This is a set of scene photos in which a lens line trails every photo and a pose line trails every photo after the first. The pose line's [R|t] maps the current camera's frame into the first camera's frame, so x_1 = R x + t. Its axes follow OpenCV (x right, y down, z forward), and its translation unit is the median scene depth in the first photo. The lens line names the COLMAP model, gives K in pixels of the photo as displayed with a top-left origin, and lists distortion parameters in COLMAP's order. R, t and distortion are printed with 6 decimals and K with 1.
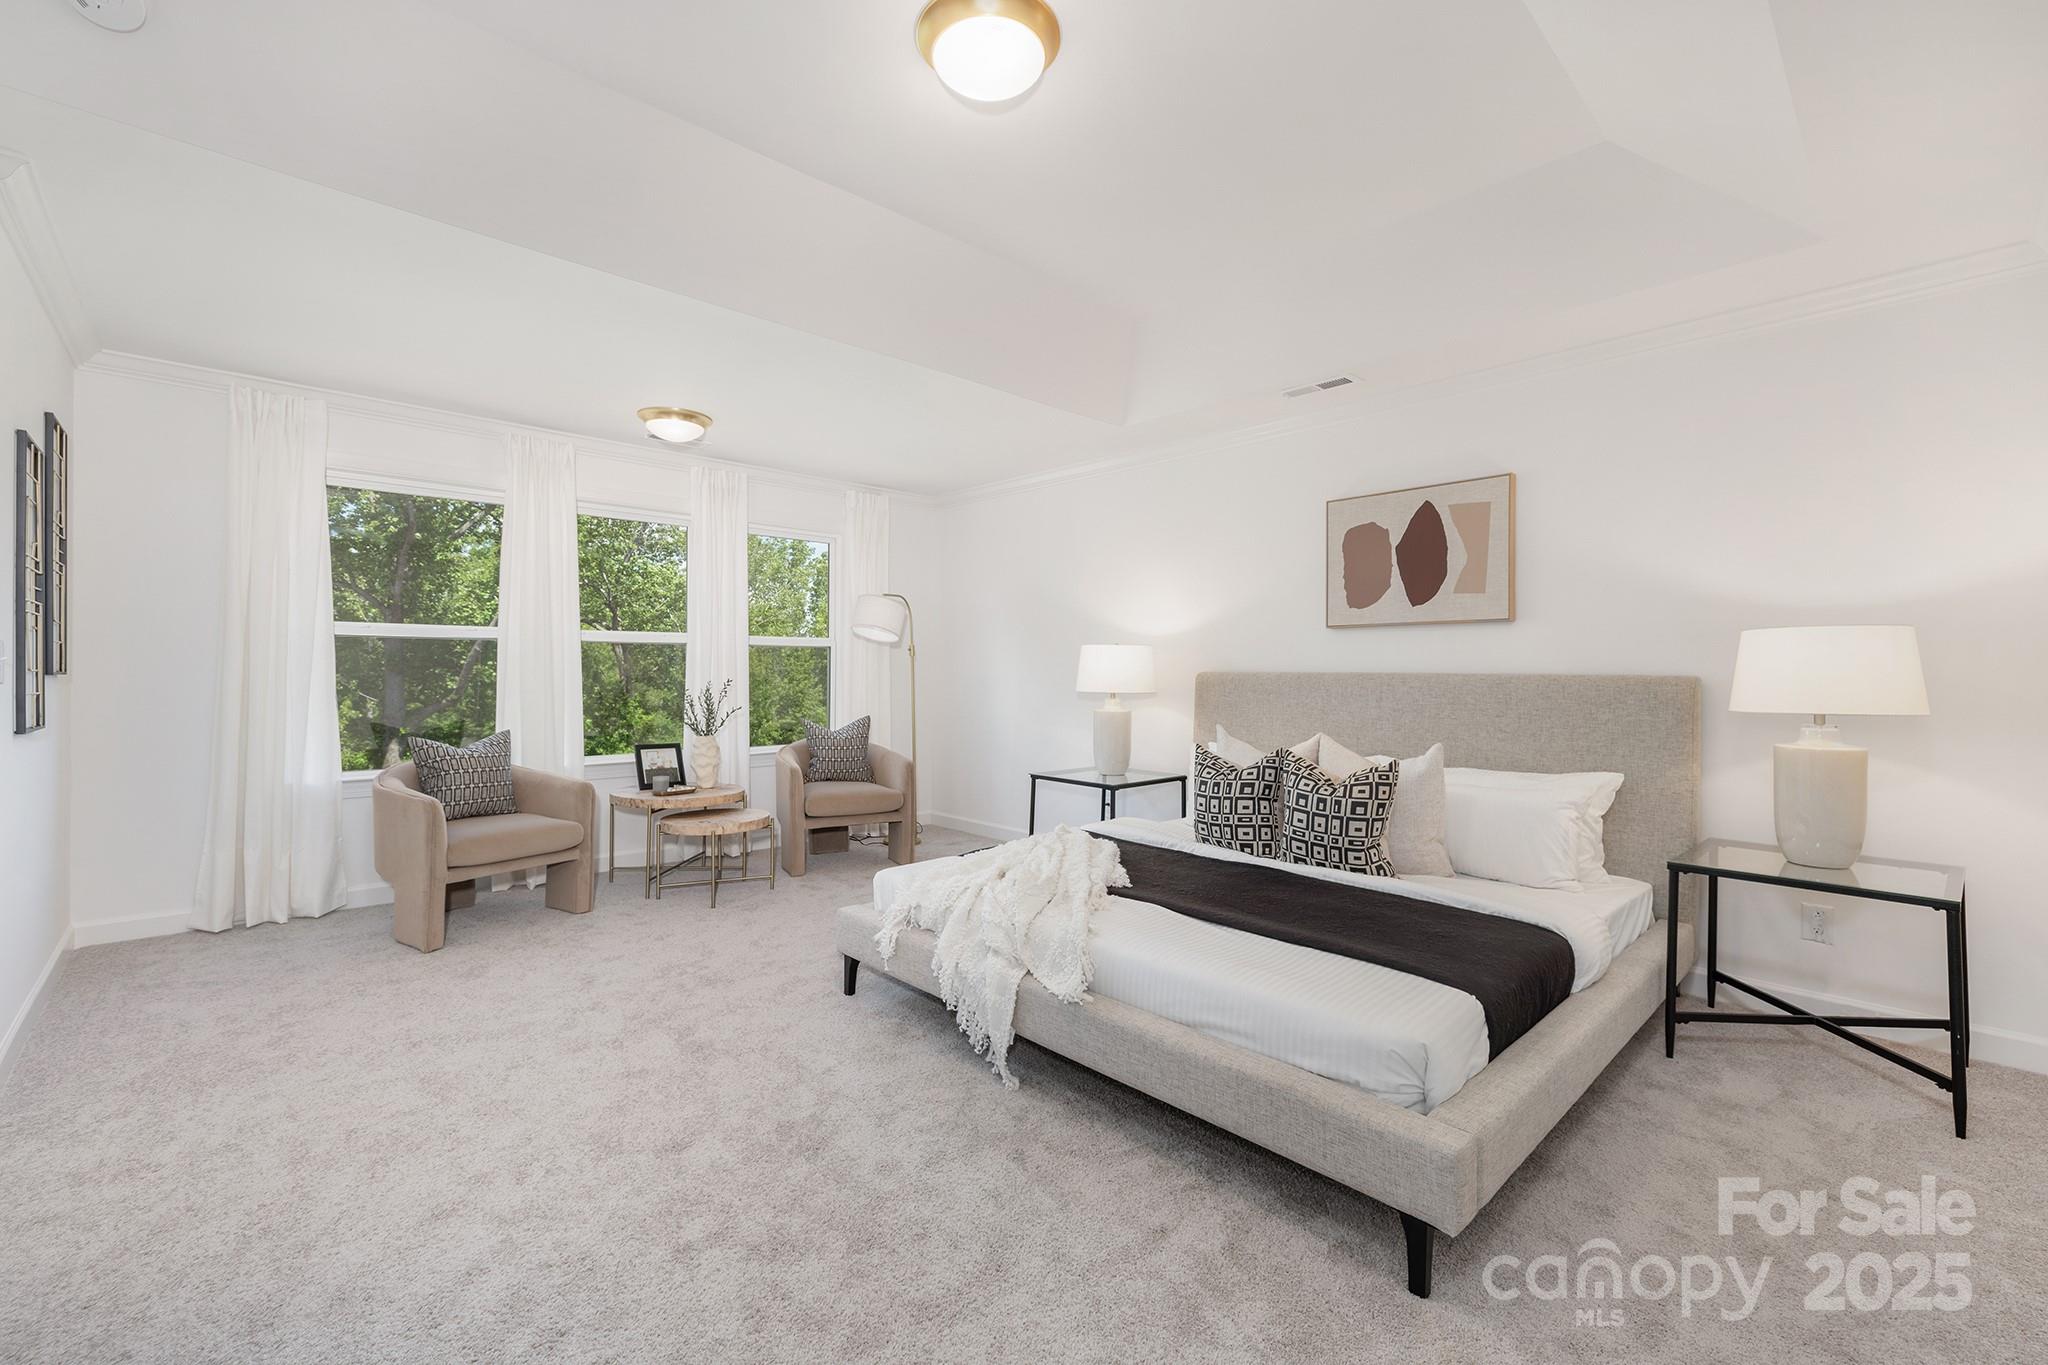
lens RADIAL K [[869.2, 0, 1029.5], [0, 869.2, 675.7], [0, 0, 1]] dist [0.000833, -0.000140]
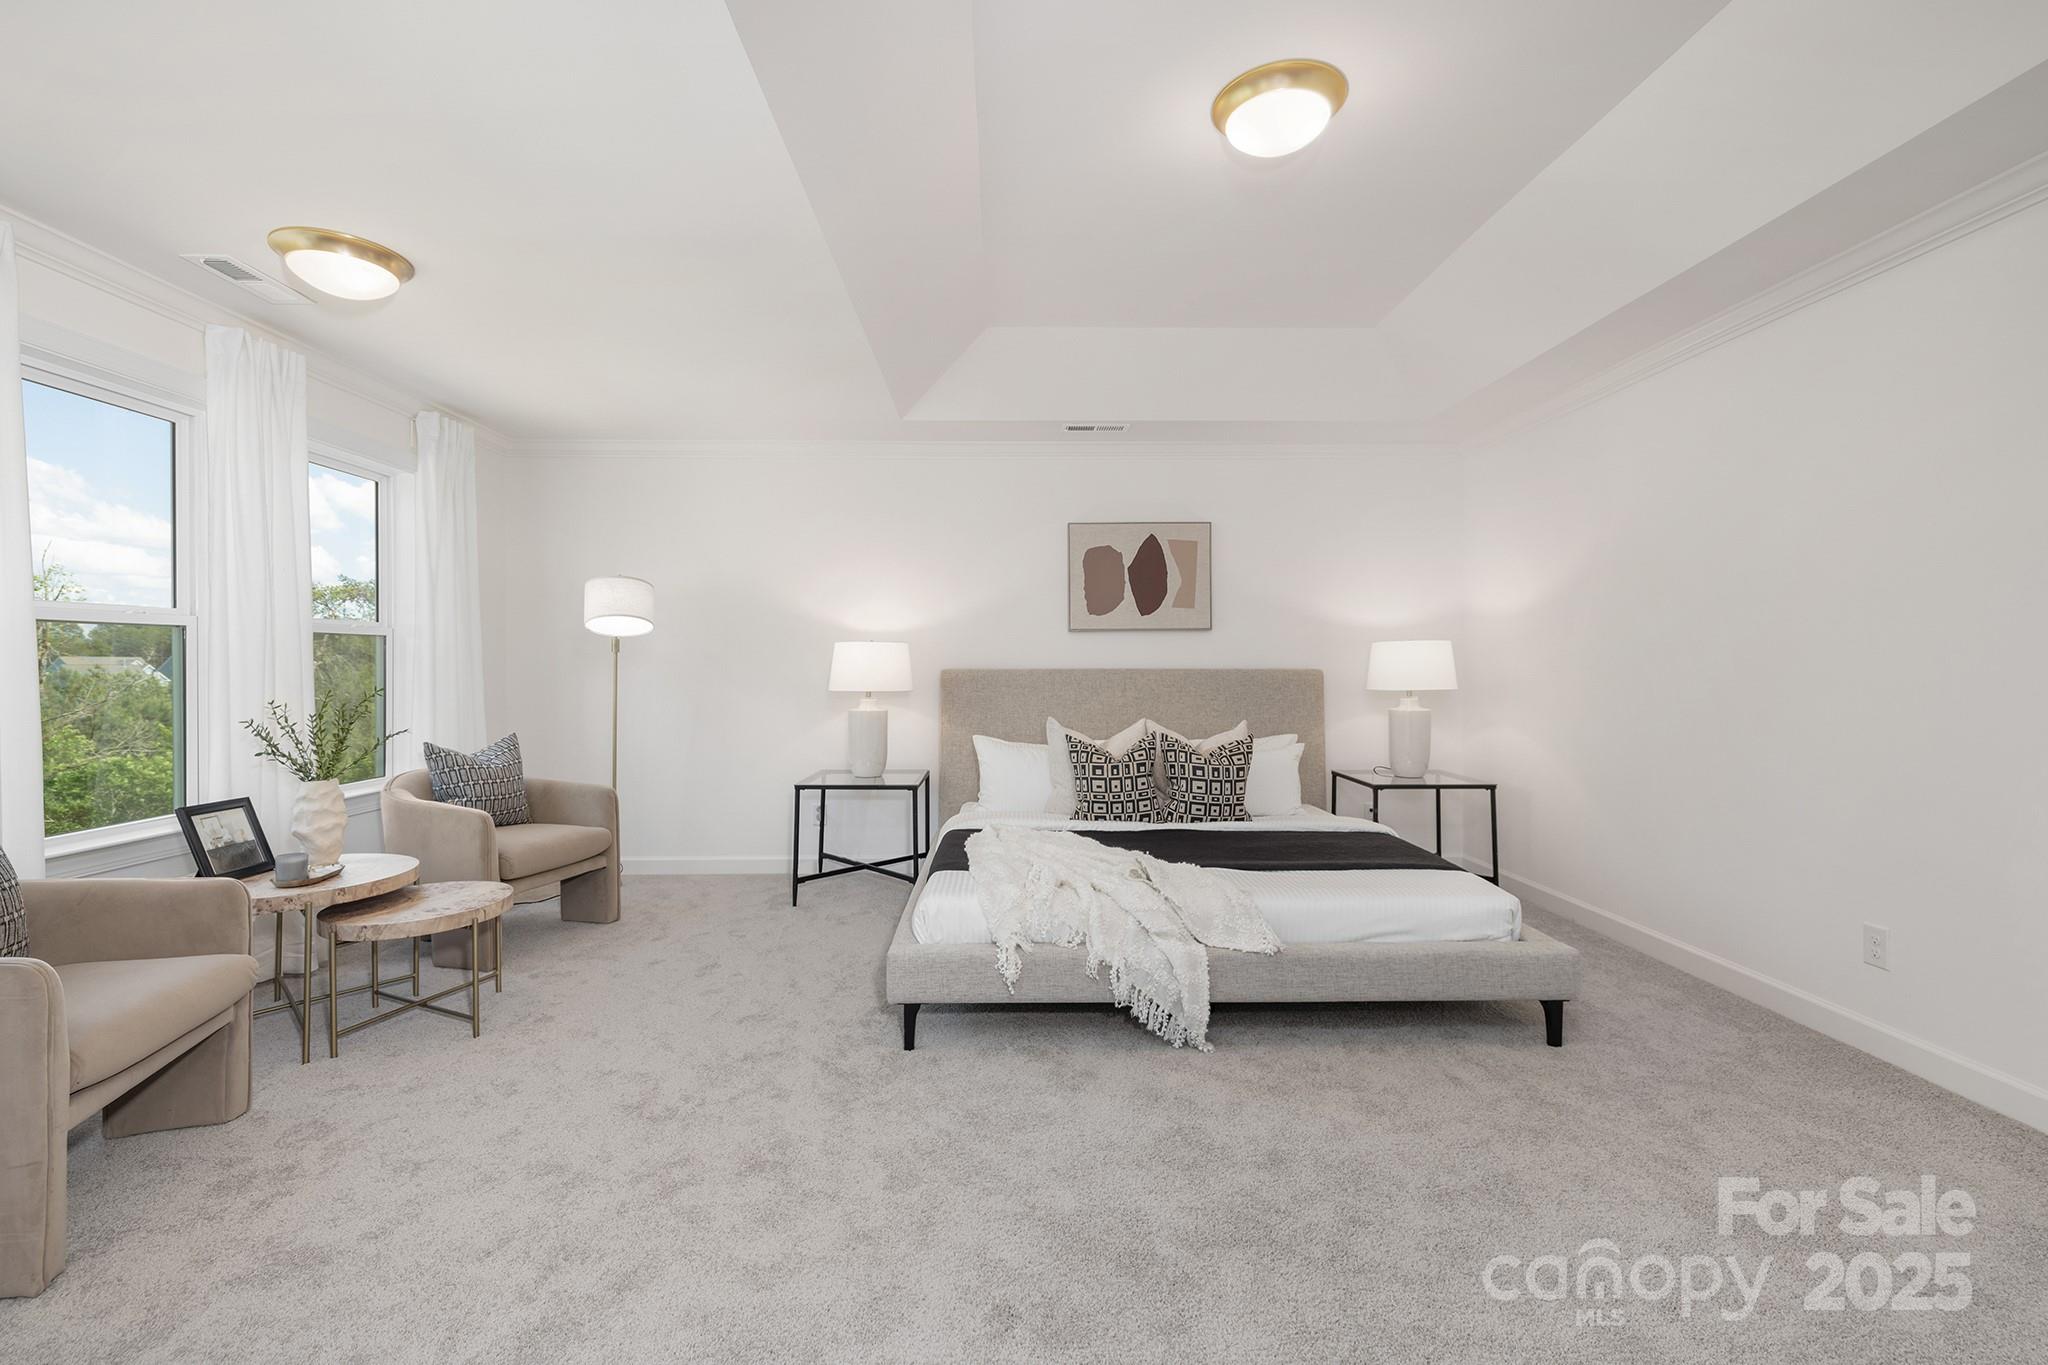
lens RADIAL K [[869.2, 0, 1029.5], [0, 869.2, 675.7], [0, 0, 1]] dist [0.000833, -0.000140]
pose [[0.670332, -0.014658, 0.741917, -0.633149], [0.009870, 0.999893, 0.010836, -0.008285], [-0.741996, 0.000059, 0.670404, 0.280138]]
